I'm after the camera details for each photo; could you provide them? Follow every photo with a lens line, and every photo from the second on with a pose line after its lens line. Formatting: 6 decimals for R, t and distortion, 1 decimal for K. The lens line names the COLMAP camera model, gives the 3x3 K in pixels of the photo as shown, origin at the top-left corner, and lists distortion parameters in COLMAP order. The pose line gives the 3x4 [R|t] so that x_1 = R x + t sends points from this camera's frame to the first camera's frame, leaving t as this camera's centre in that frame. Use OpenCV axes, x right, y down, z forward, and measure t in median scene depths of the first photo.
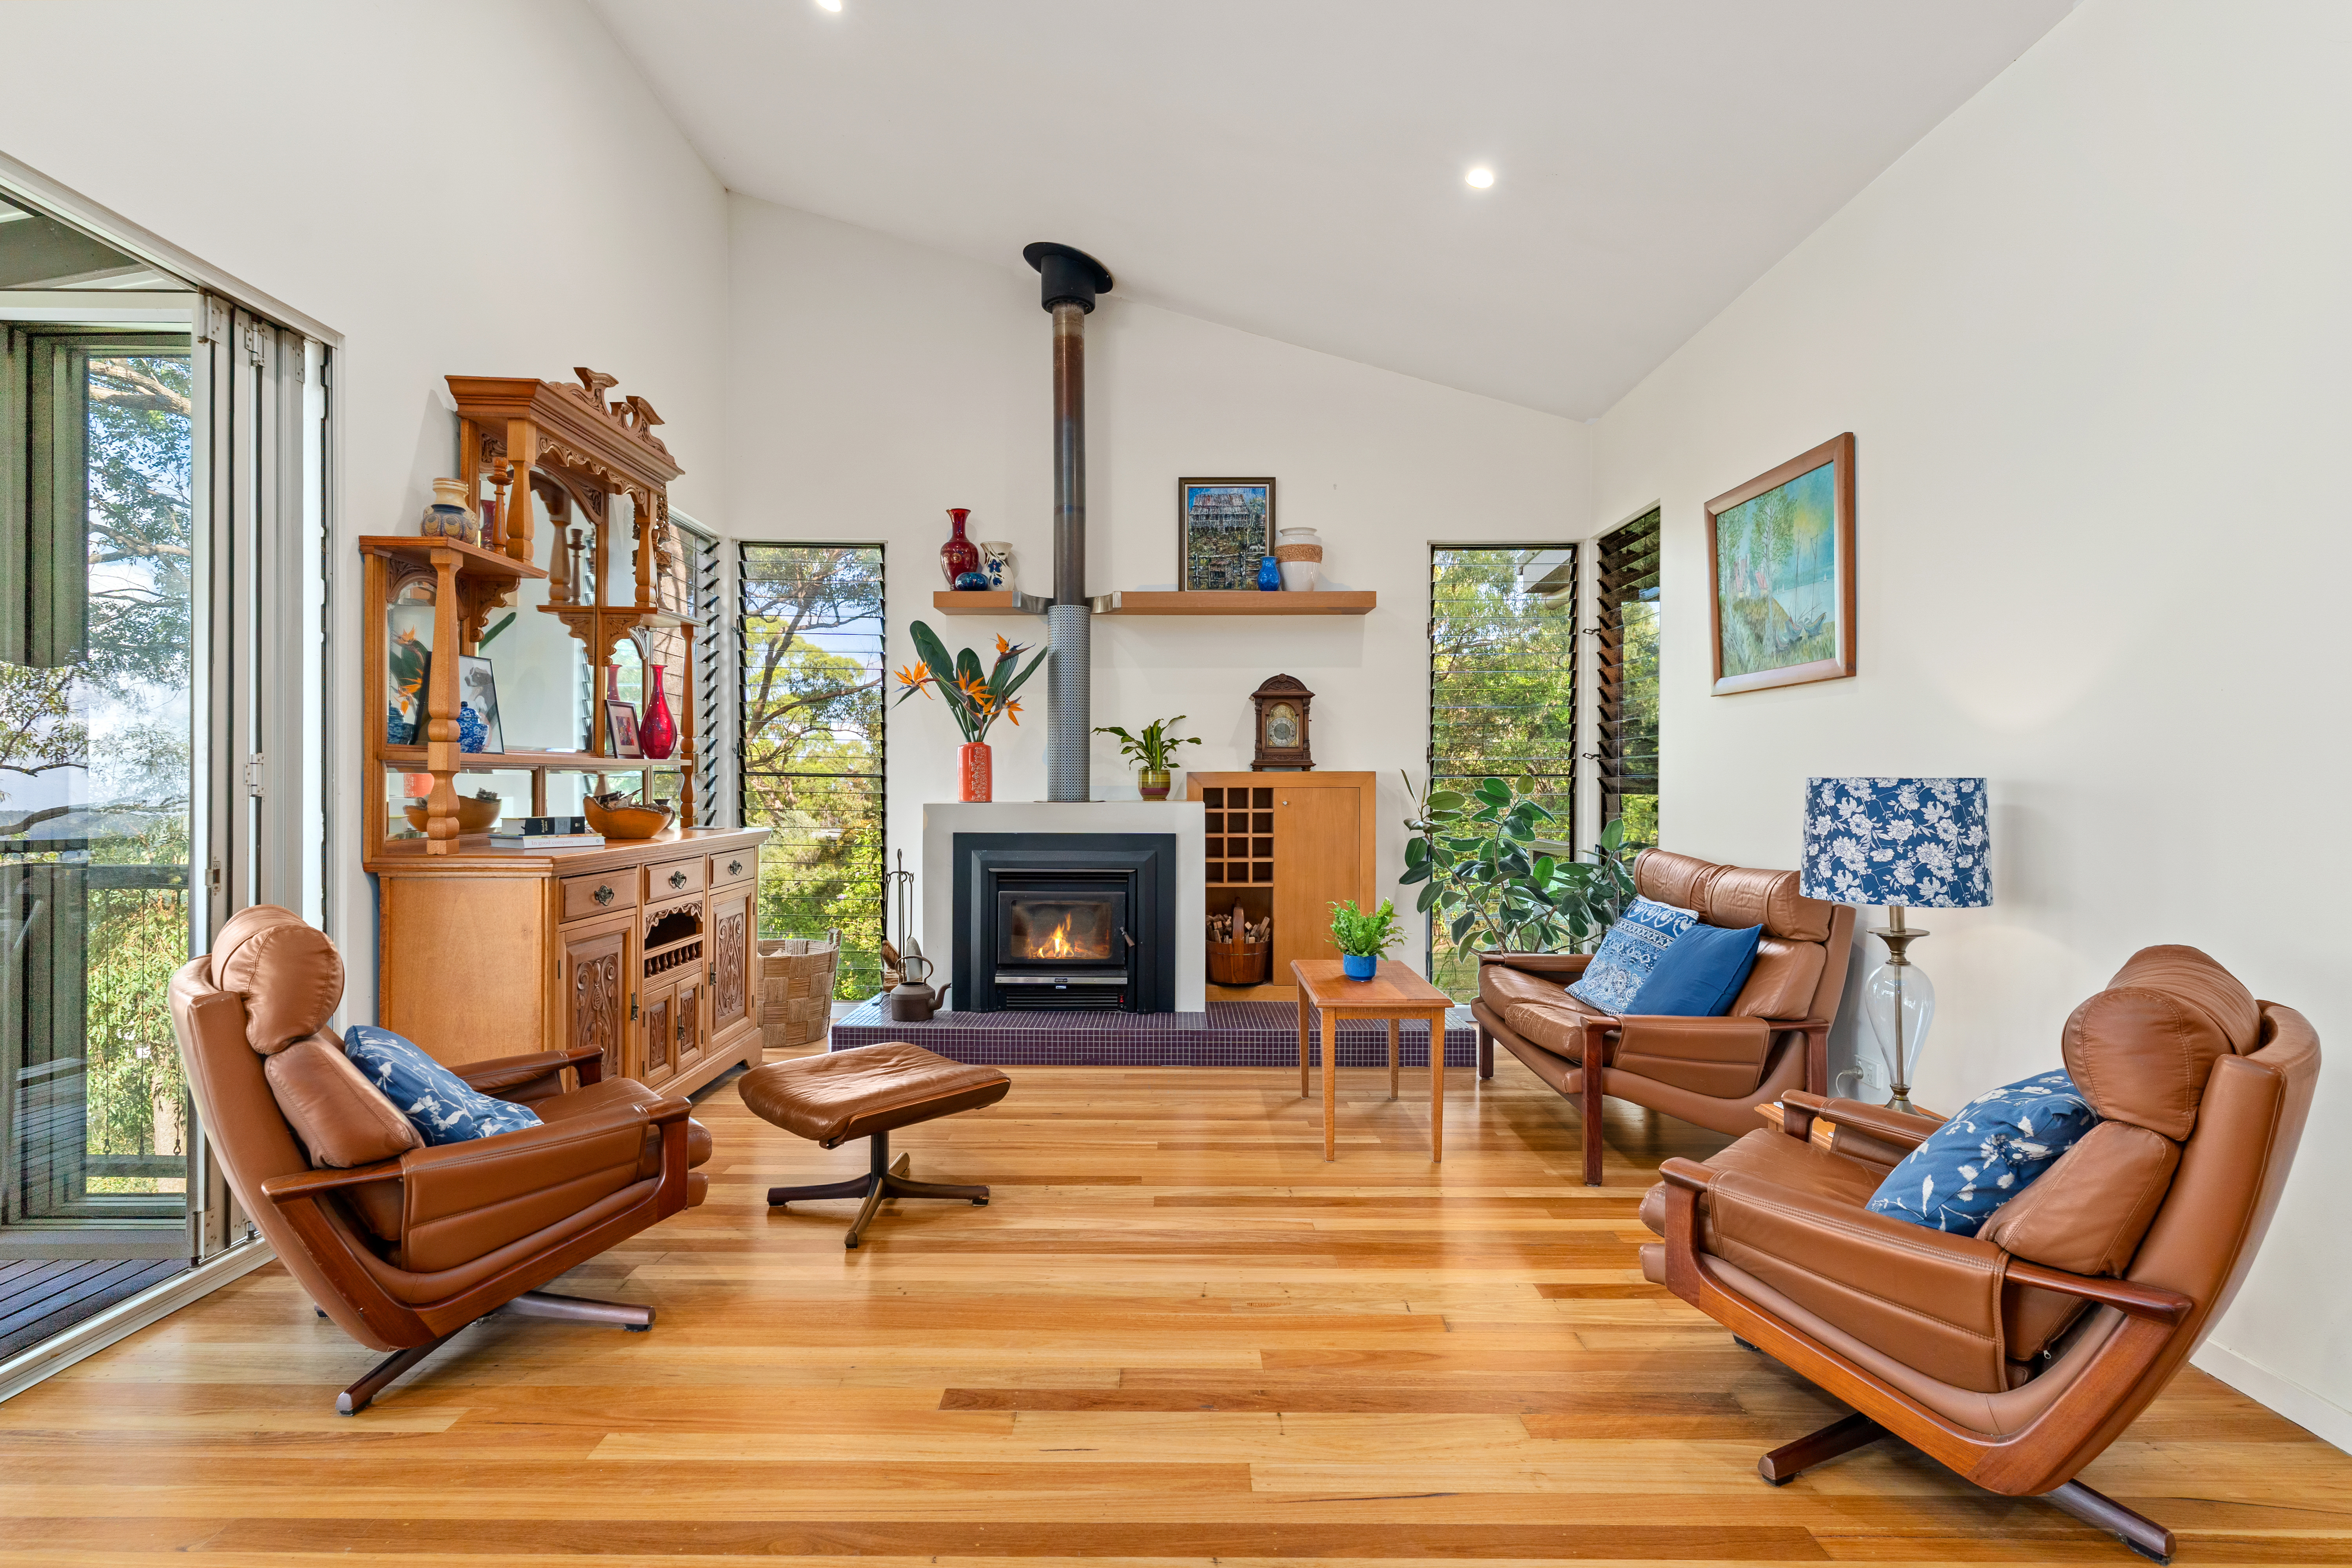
lens RADIAL K [[1131.4, 0, 1157.1], [0, 1131.4, 778.6], [0, 0, 1]] dist [0.001281, 0.000337]
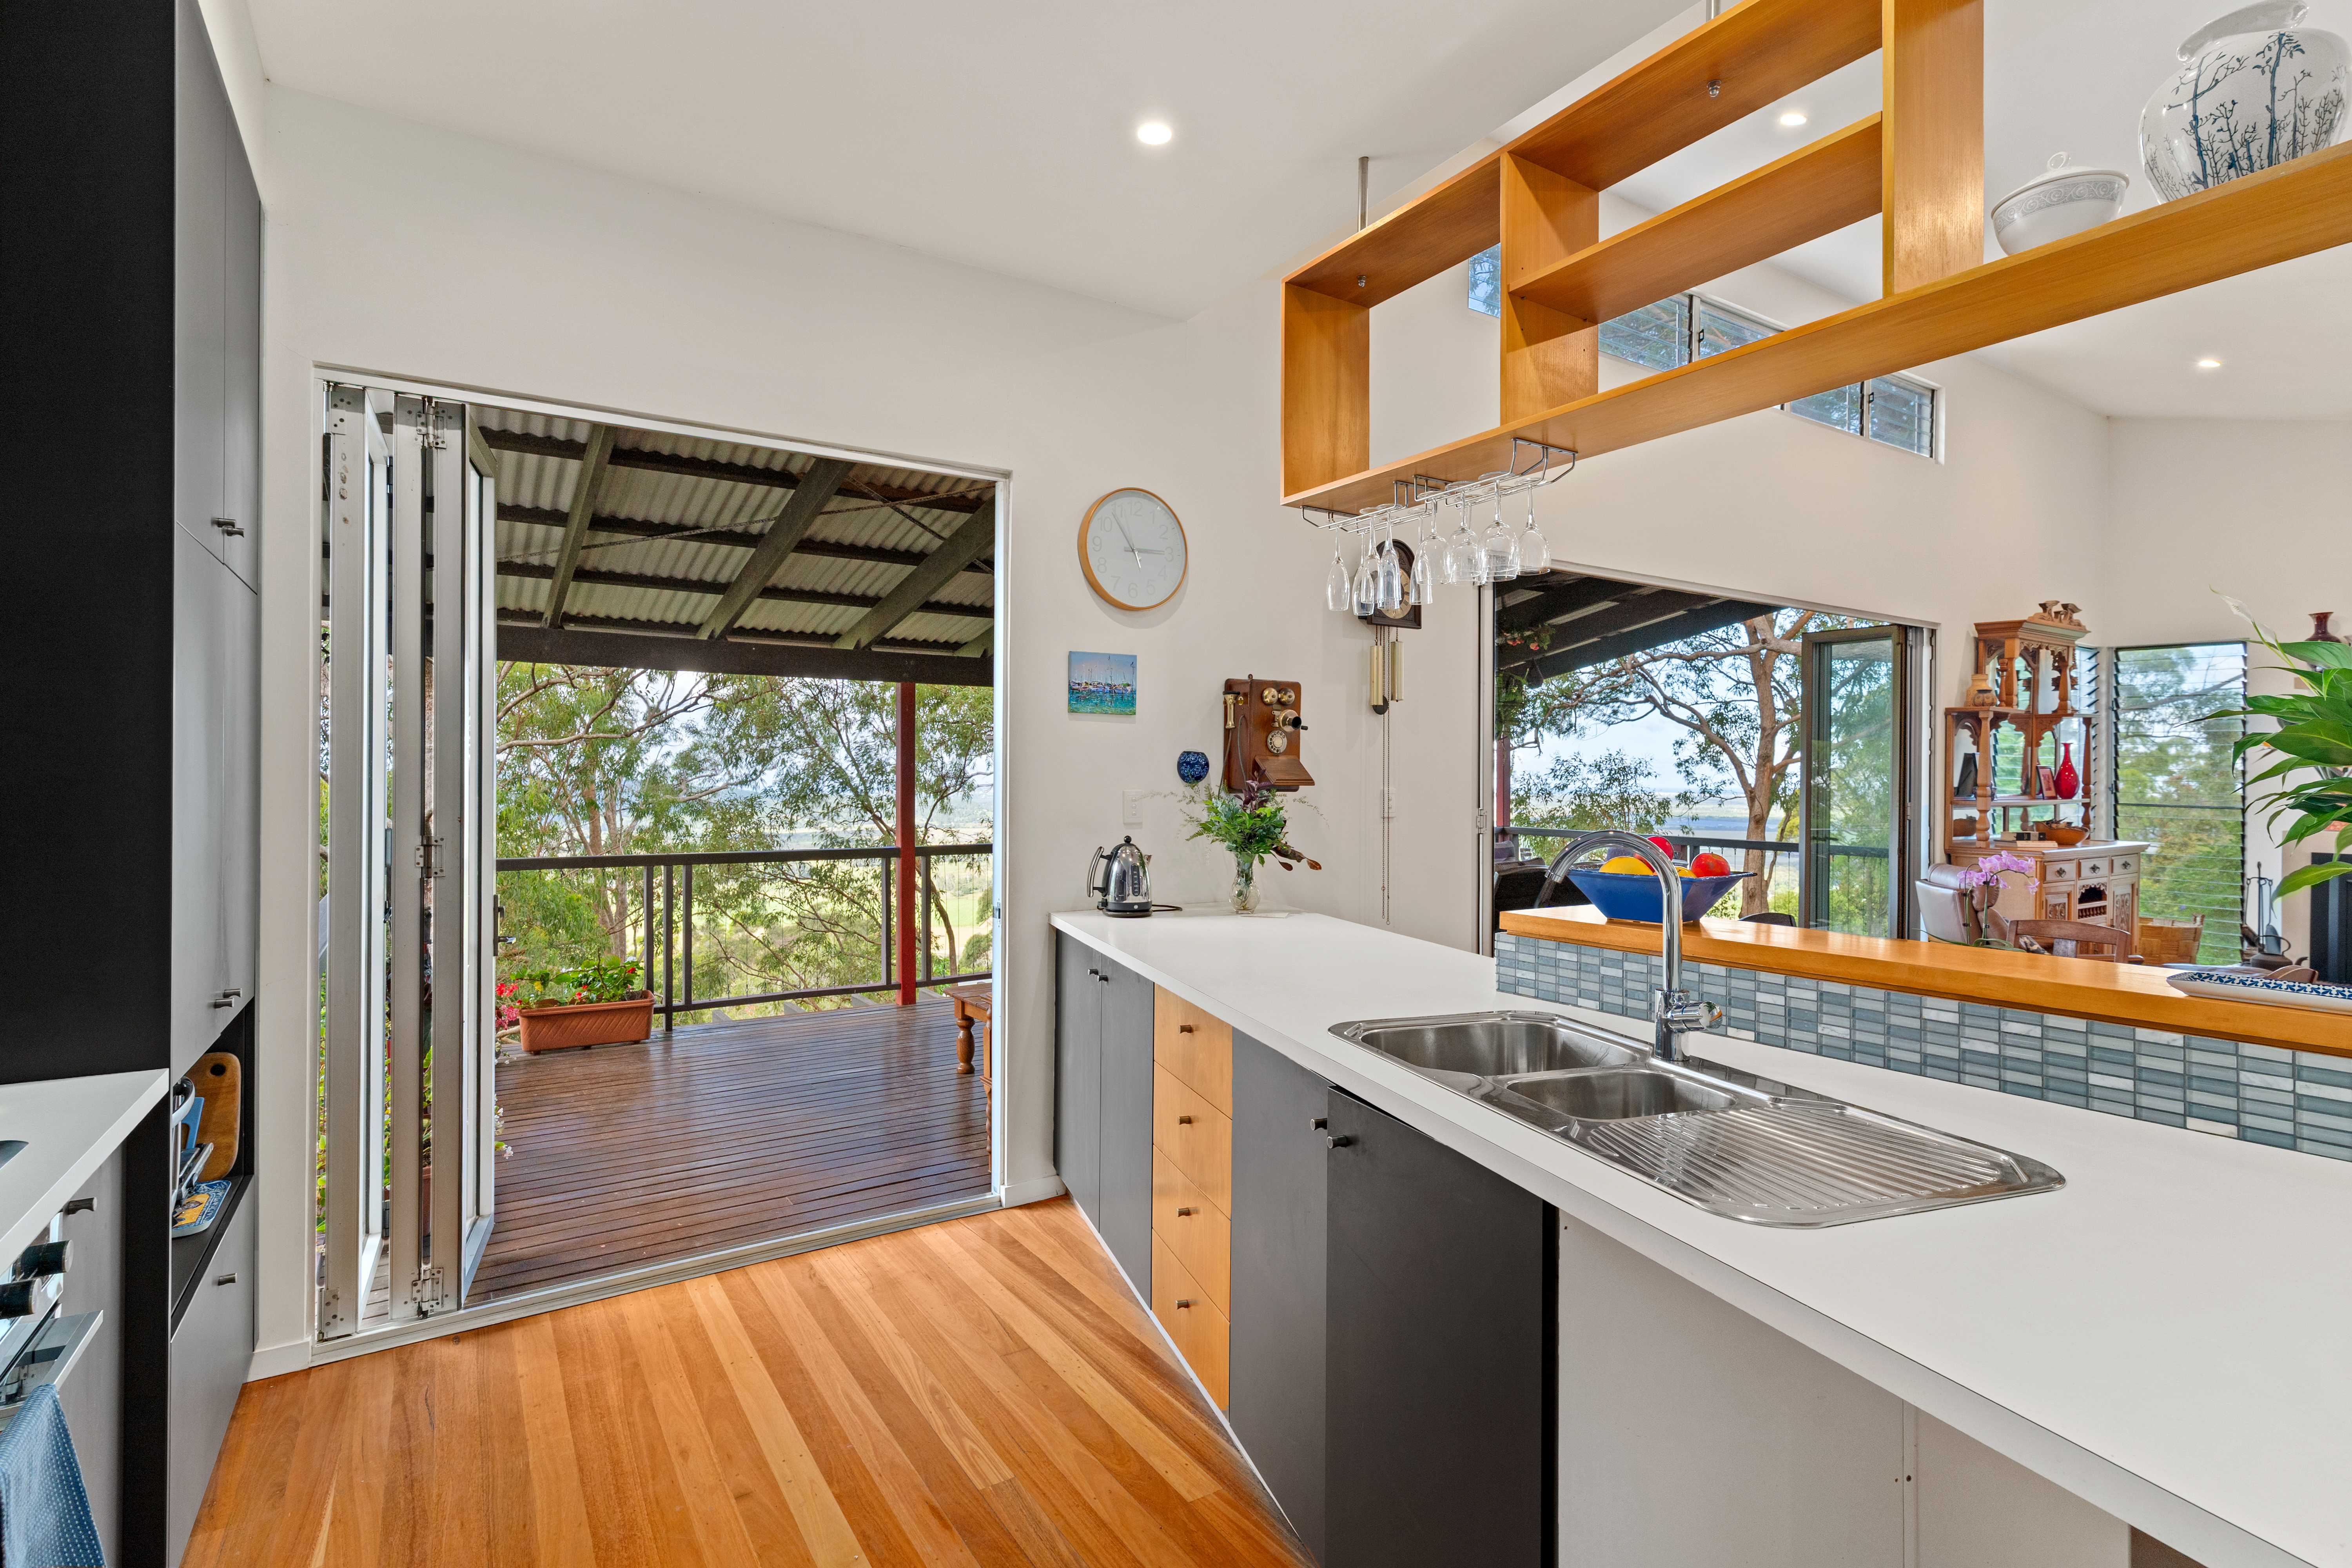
lens RADIAL K [[1131.4, 0, 1174.8], [0, 1131.4, 786.5], [0, 0, 1]] dist [0.001281, 0.000337]
pose [[0.553495, 0.007343, -0.832820, 0.263683], [-0.000513, 0.999964, 0.008476, -0.055312], [0.832852, -0.004264, 0.553479, -1.197038]]
